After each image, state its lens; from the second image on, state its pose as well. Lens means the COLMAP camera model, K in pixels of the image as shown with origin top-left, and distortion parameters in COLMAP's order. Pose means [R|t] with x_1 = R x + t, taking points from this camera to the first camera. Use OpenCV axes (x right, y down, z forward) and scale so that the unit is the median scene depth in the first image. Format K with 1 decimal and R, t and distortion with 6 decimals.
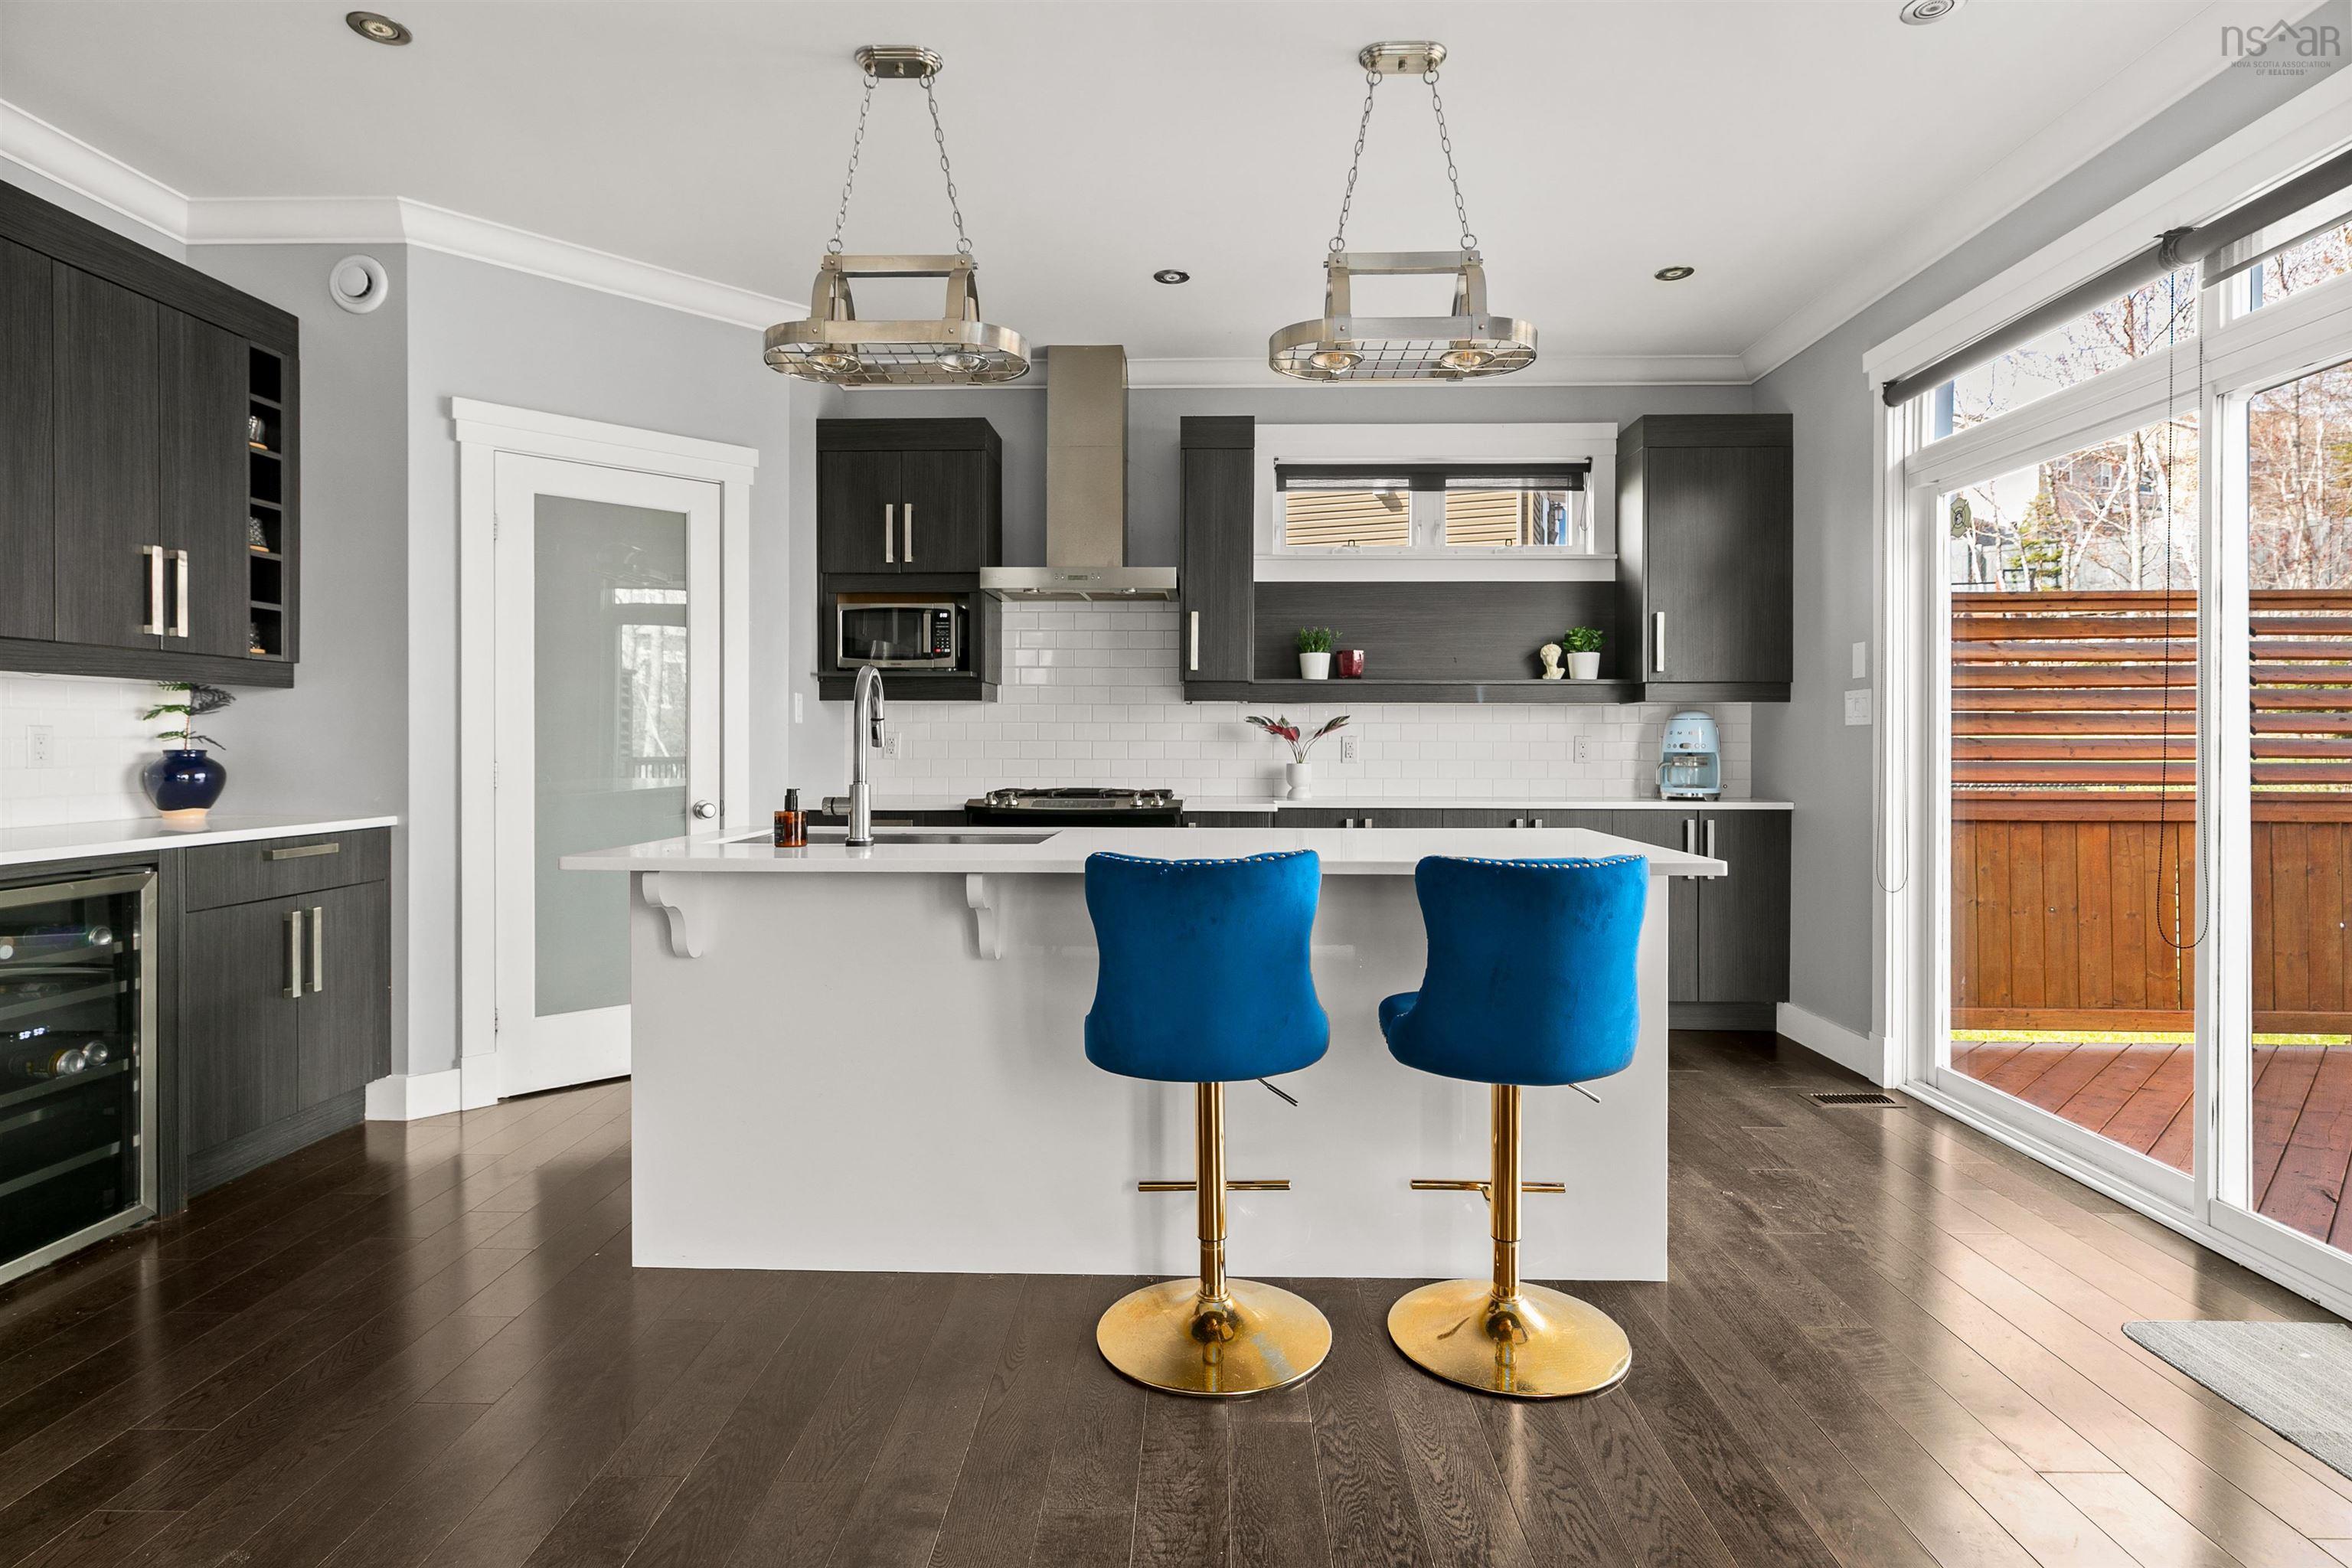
lens RADIAL K [[1192.5, 0, 1181.4], [0, 1192.5, 747.7], [0, 0, 1]] dist [-0.000107, 0.000247]
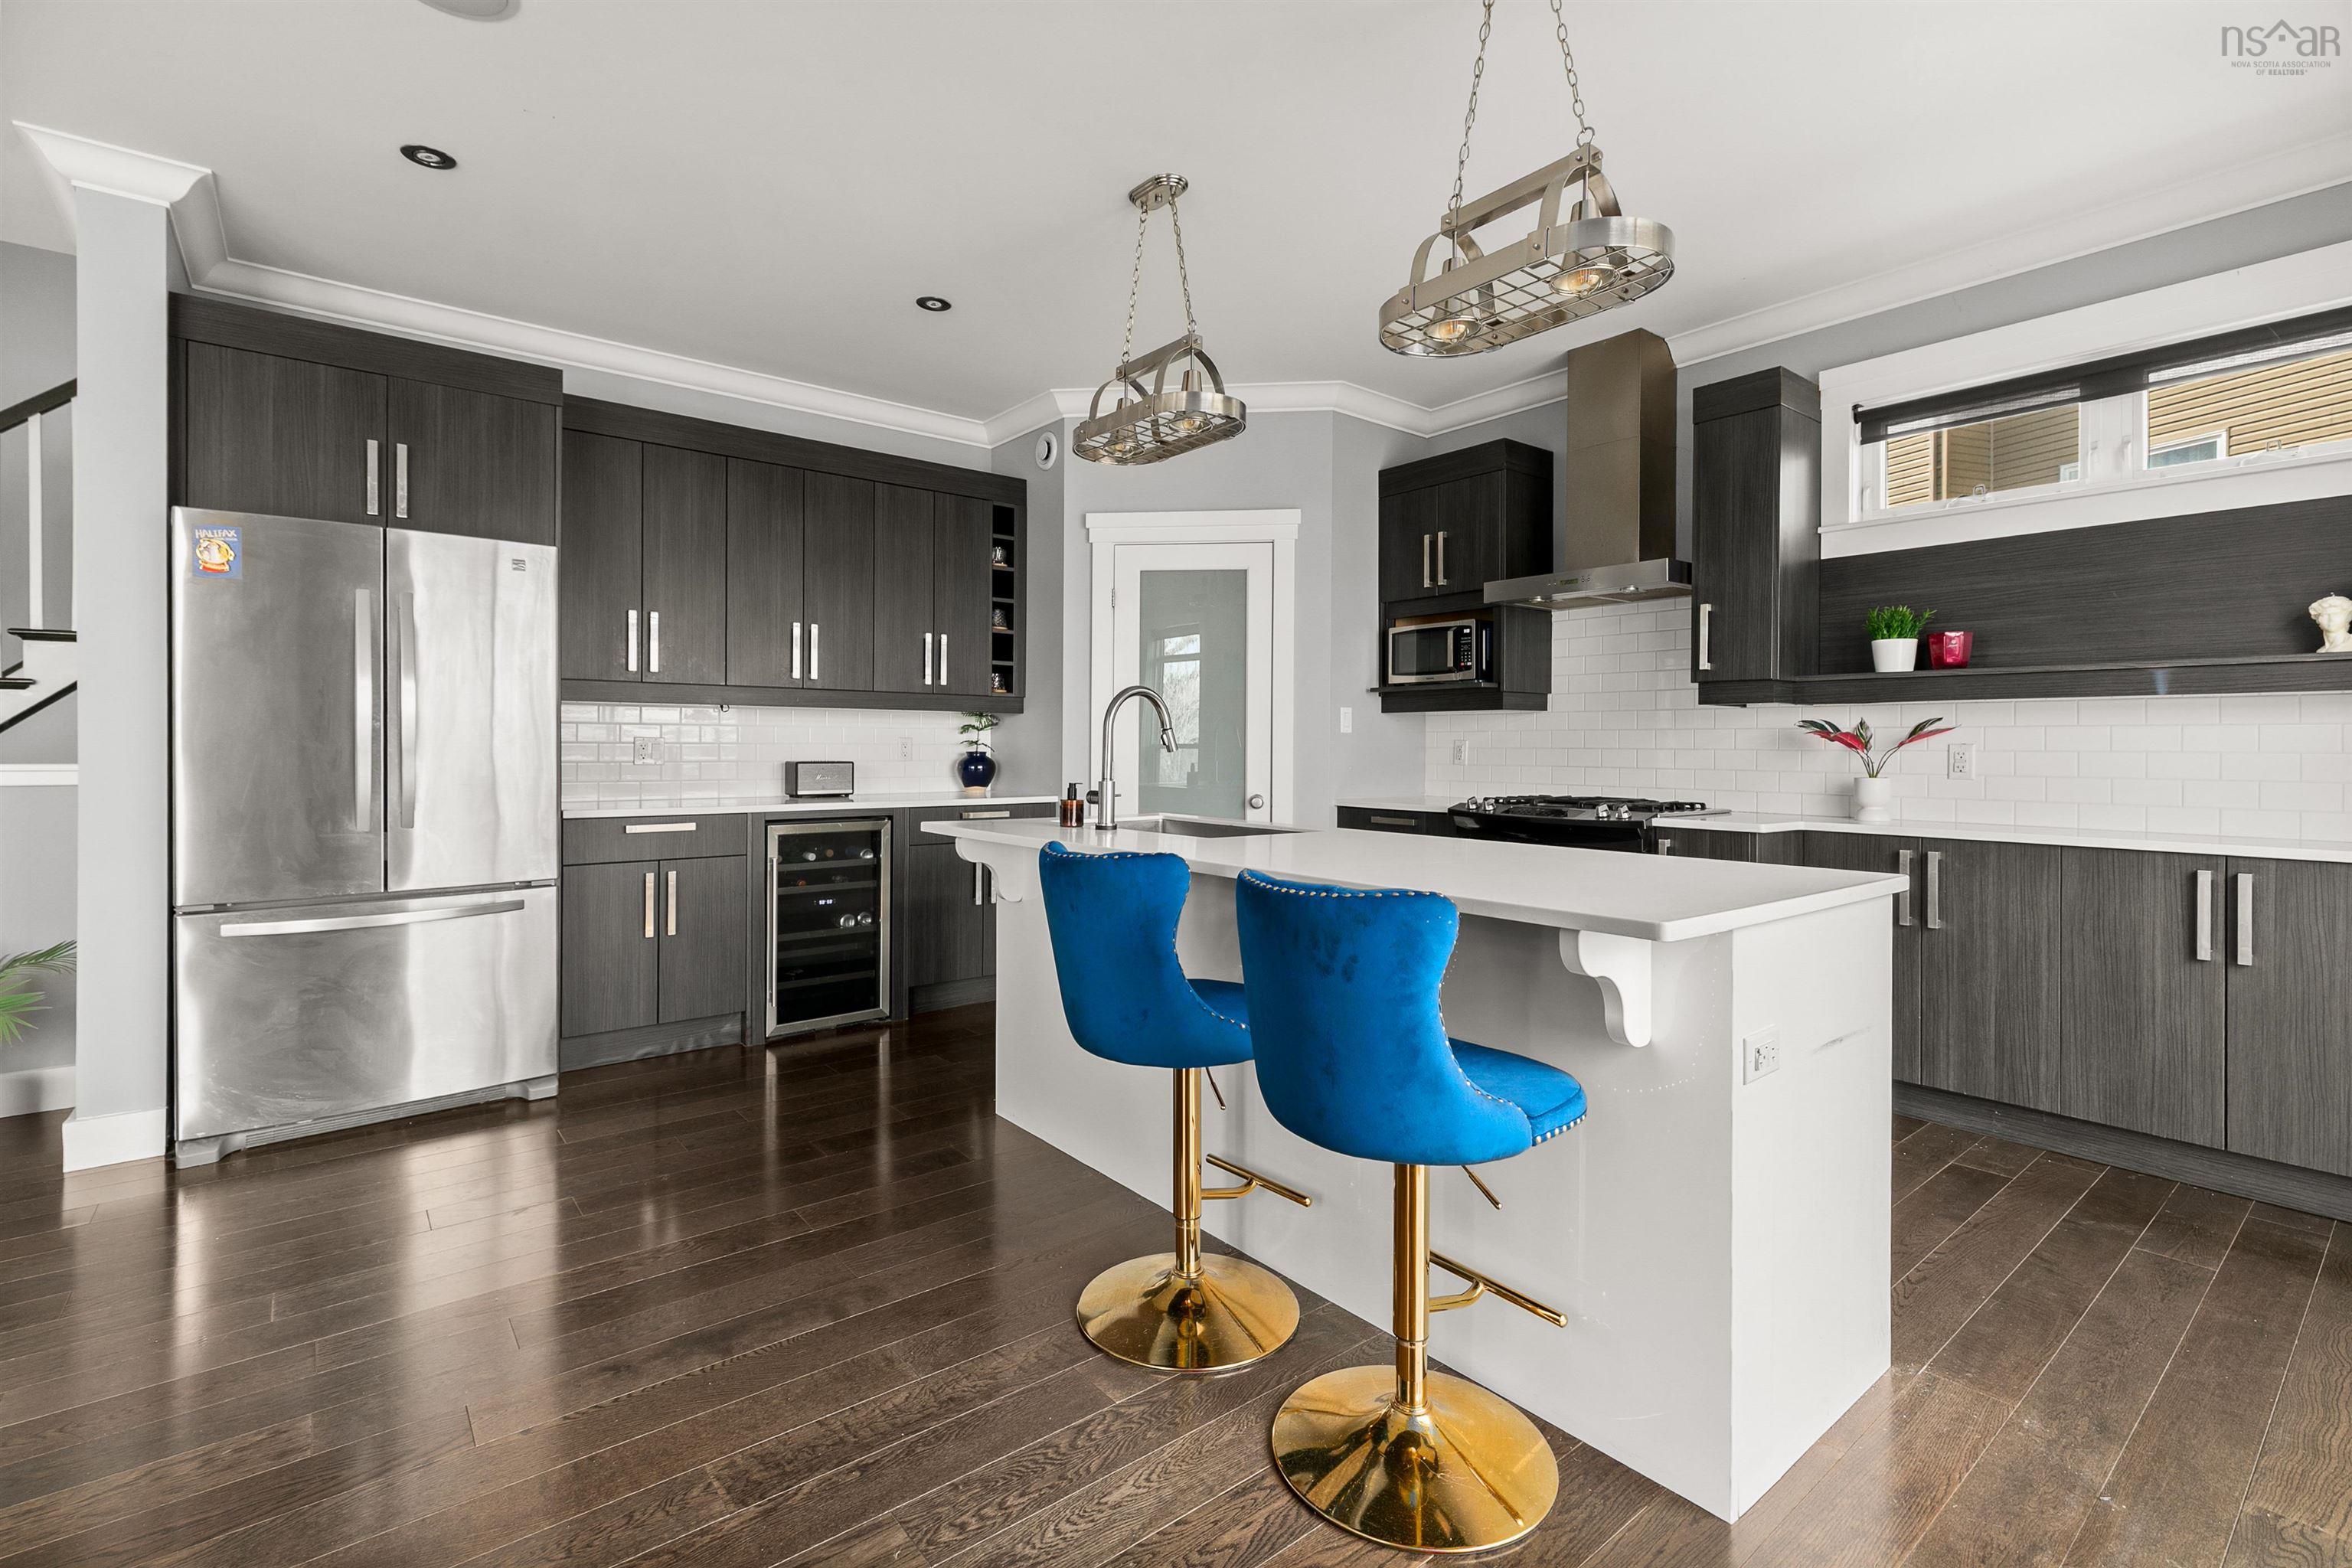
lens RADIAL K [[1061.7, 0, 1178.7], [0, 1061.7, 747.7], [0, 0, 1]] dist [0.001896, -0.000206]
pose [[0.645816, 0.002711, -0.763488, 0.398757], [-0.008605, 0.999956, -0.003728, -0.000555], [0.763445, 0.008977, 0.645811, 0.207088]]
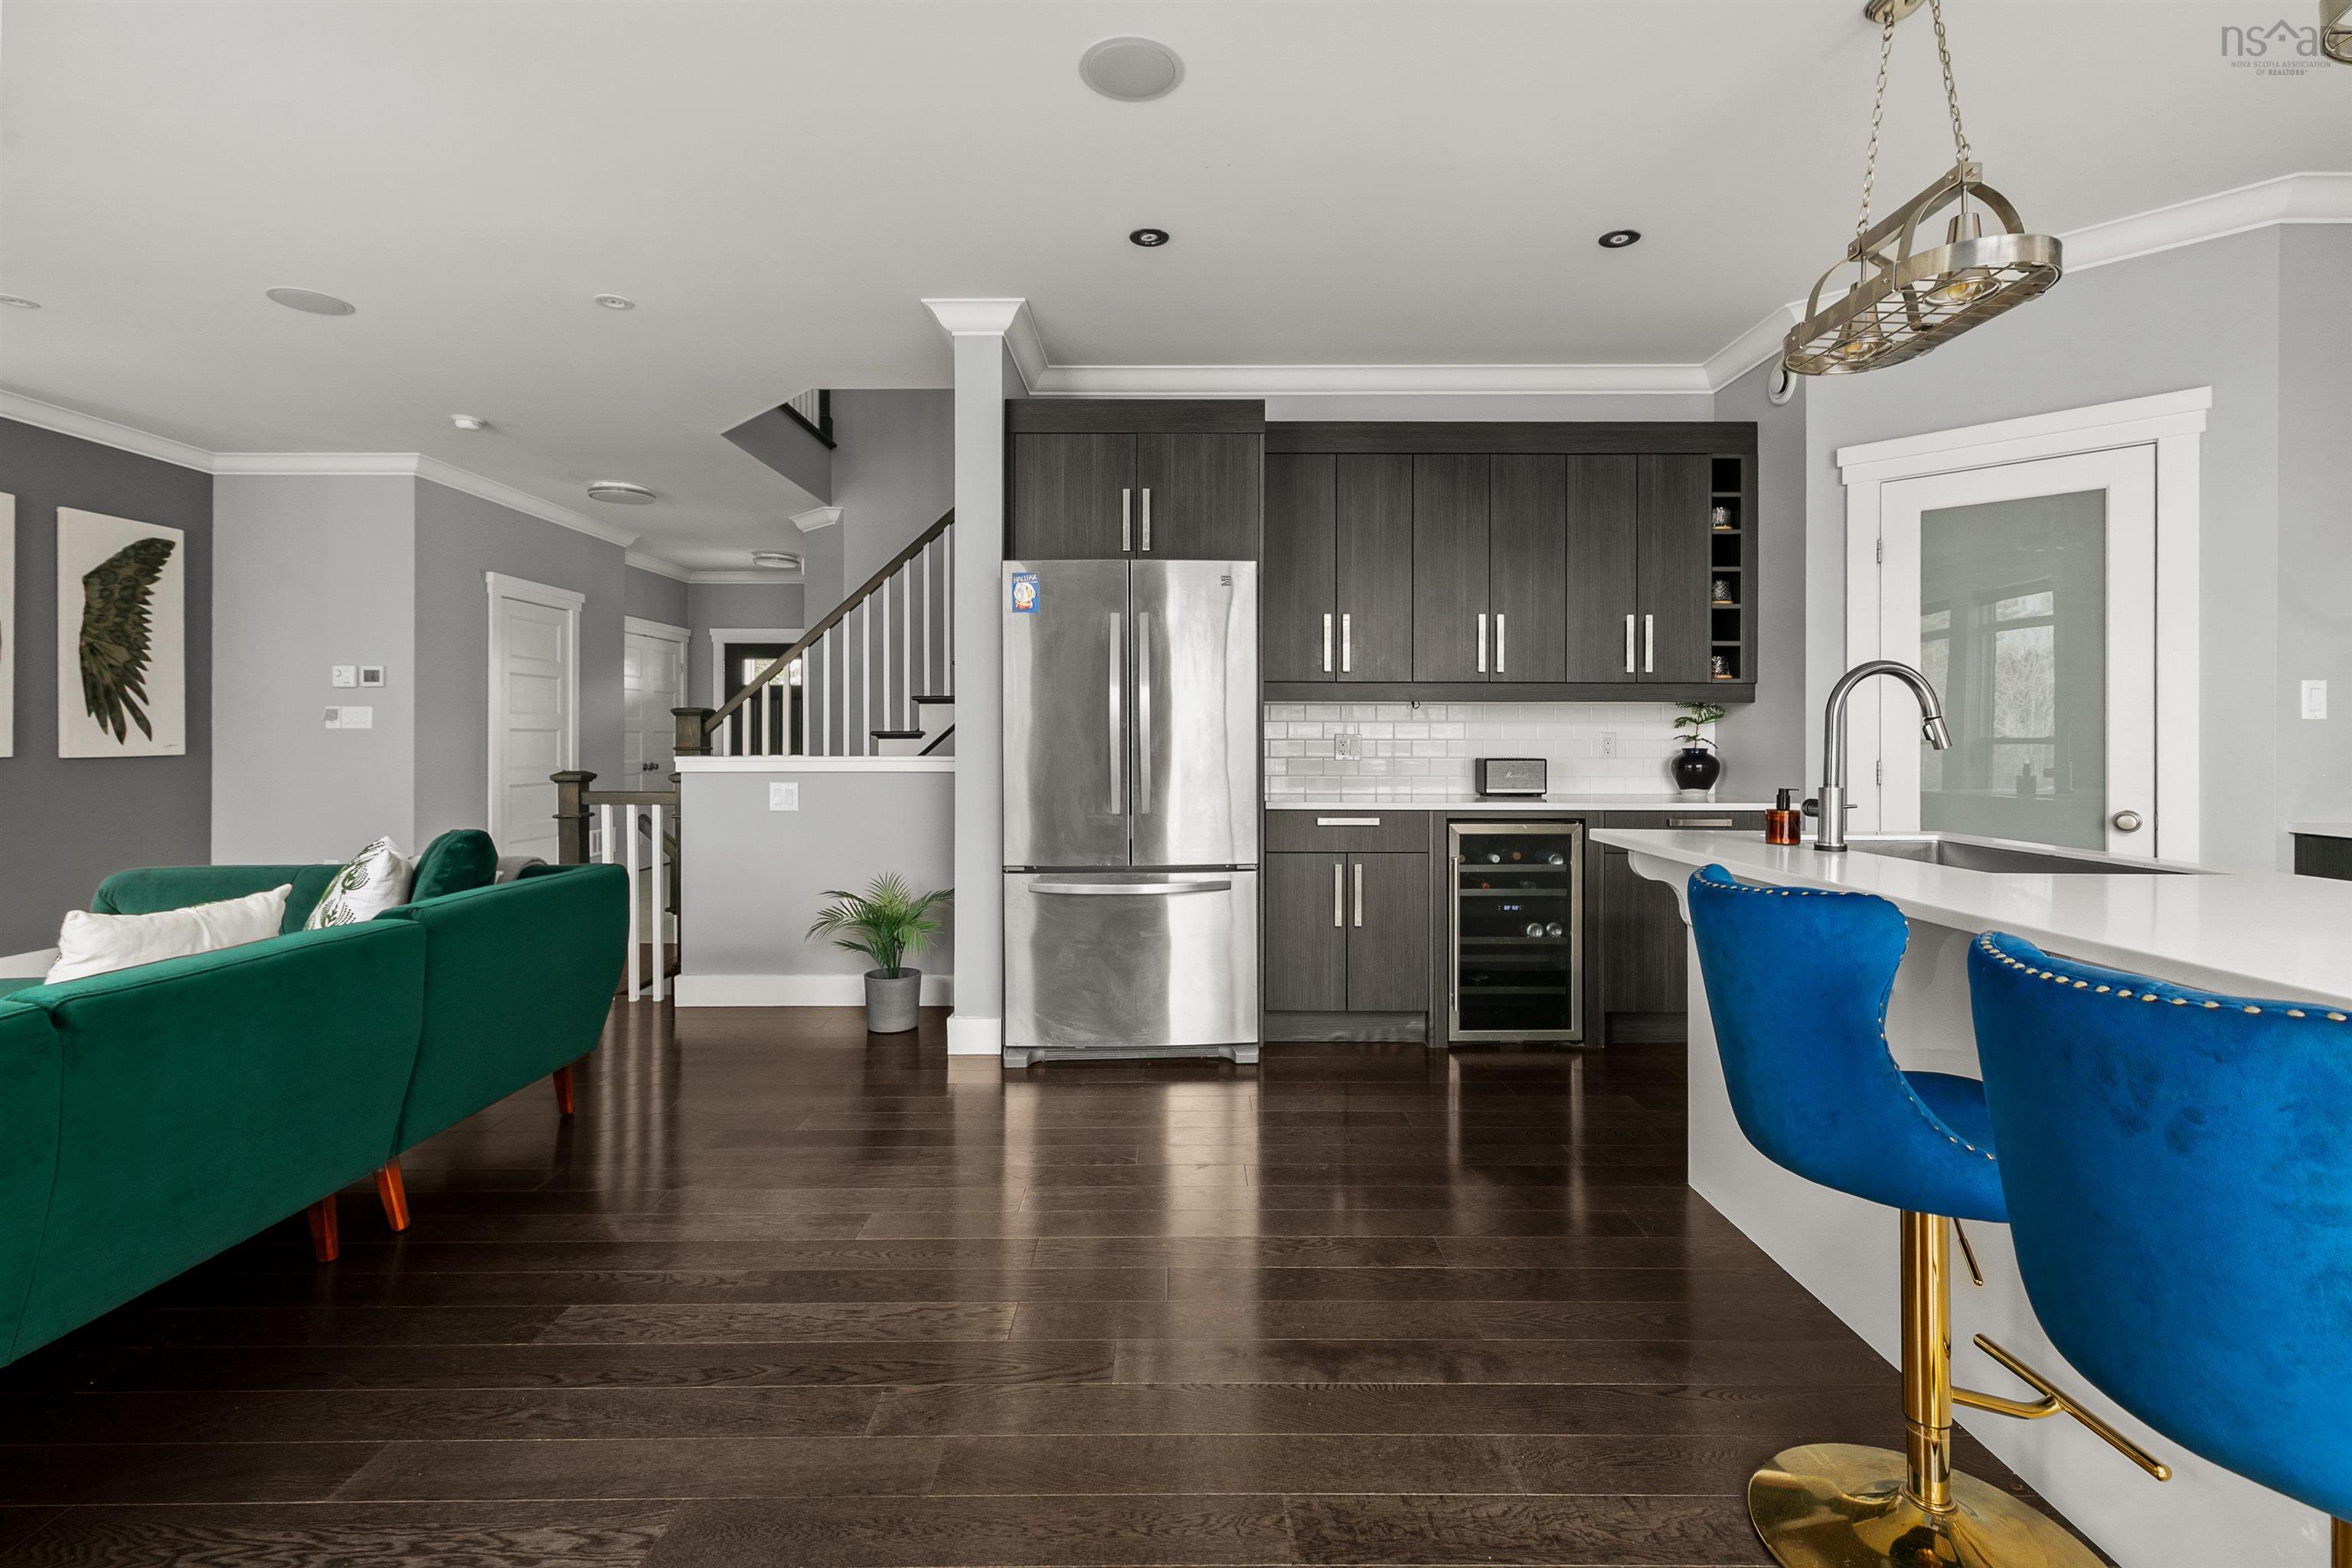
lens RADIAL K [[1071.6, 0, 1179.0], [0, 1071.6, 736.0], [0, 0, 1]] dist [0.004236, -0.000036]
pose [[0.023429, -0.005373, -0.999711, 0.366201], [-0.007585, 0.999956, -0.005552, -0.001066], [0.999697, 0.007713, 0.023387, 0.282496]]
